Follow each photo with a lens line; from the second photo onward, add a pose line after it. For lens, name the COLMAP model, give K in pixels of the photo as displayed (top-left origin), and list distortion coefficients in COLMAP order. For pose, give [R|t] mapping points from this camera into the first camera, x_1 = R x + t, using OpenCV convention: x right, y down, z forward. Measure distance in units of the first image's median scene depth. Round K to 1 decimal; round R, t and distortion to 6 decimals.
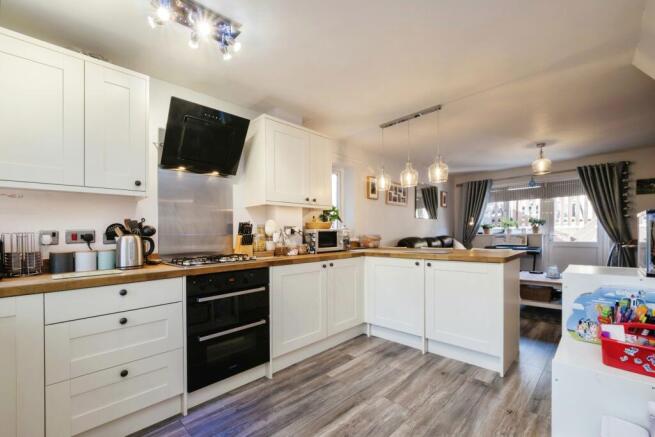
lens RADIAL K [[281.1, 0, 329.9], [0, 281.1, 226.1], [0, 0, 1]] dist [-0.000628, -0.000125]
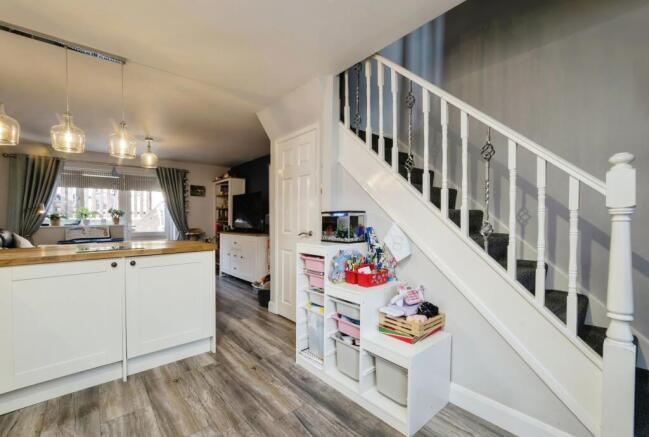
lens RADIAL K [[280.0, 0, 323.4], [0, 280.0, 227.5], [0, 0, 1]] dist [-0.003437, -0.000443]
pose [[0.101255, -0.013213, 0.994773, -0.219226], [-0.018794, 0.999708, 0.015191, 0.010114], [-0.994683, -0.020234, 0.100977, 0.242126]]
